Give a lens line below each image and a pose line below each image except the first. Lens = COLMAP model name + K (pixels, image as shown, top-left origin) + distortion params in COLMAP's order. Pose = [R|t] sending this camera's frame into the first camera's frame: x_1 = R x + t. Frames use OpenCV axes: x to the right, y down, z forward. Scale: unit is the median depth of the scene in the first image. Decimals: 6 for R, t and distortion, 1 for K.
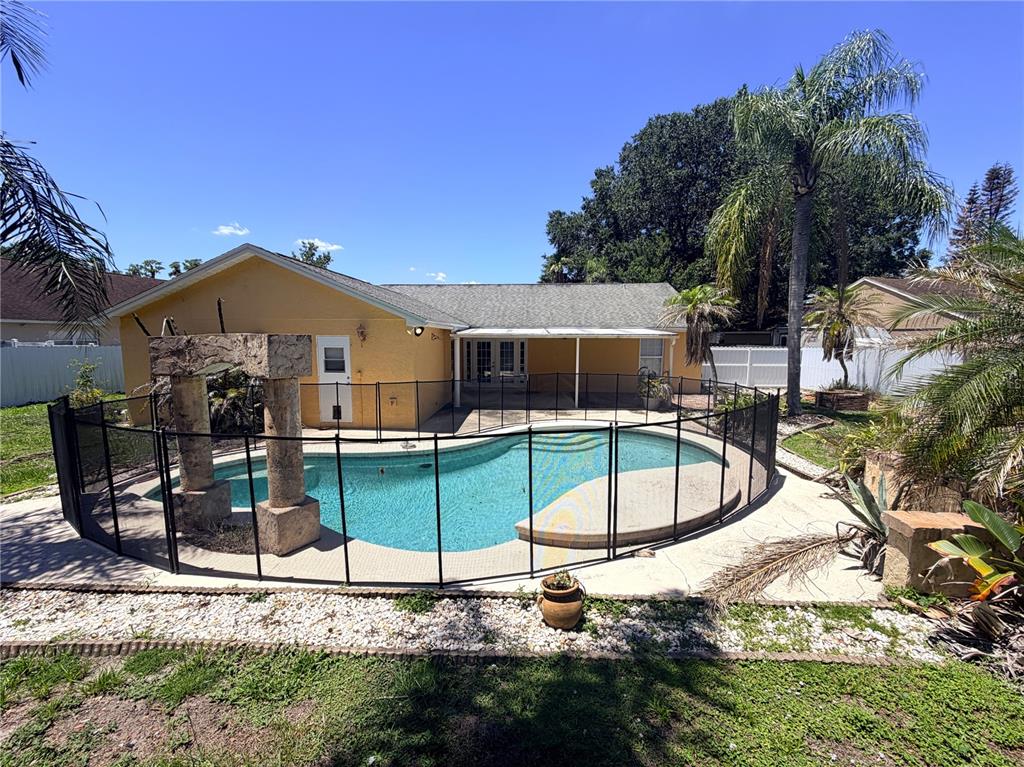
lens RADIAL K [[414.5, 0, 512.0], [0, 414.5, 383.5], [0, 0, 1]] dist [0.000303, 0.000102]
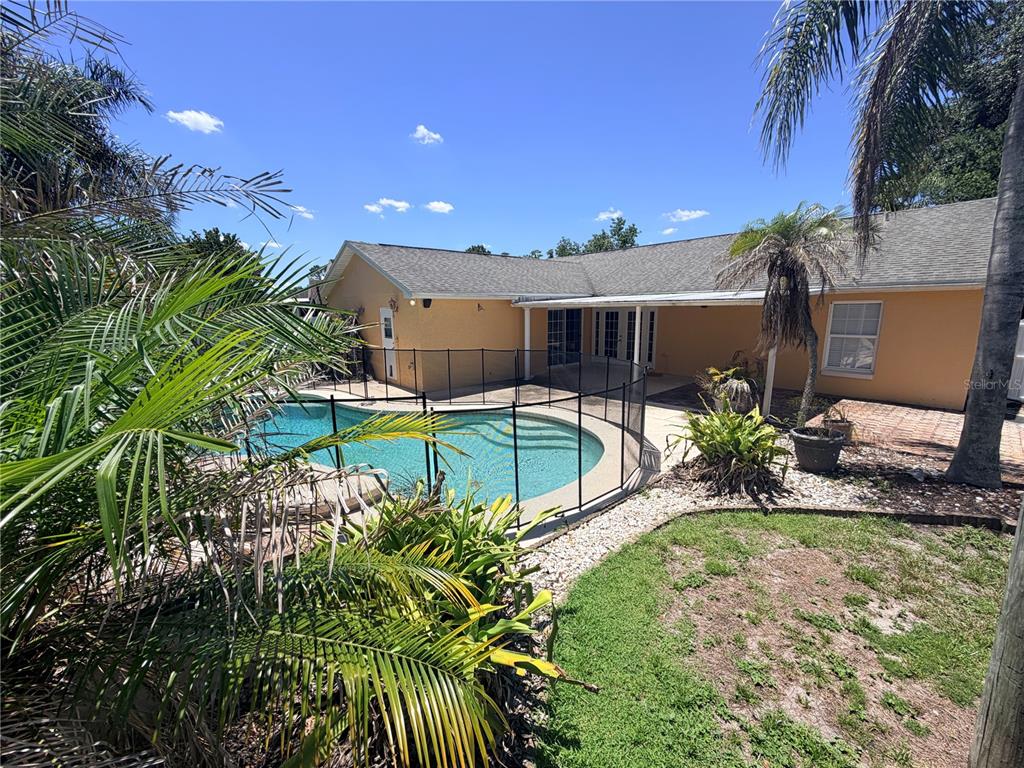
lens RADIAL K [[404.9, 0, 512.0], [0, 404.9, 384.0], [0, 0, 1]] dist [-0.000101, 0.000014]
pose [[0.700212, 0.119252, -0.703905, 0.446927], [-0.064667, 0.992492, 0.103815, -0.026377], [0.711000, -0.027173, 0.702667, 0.266560]]
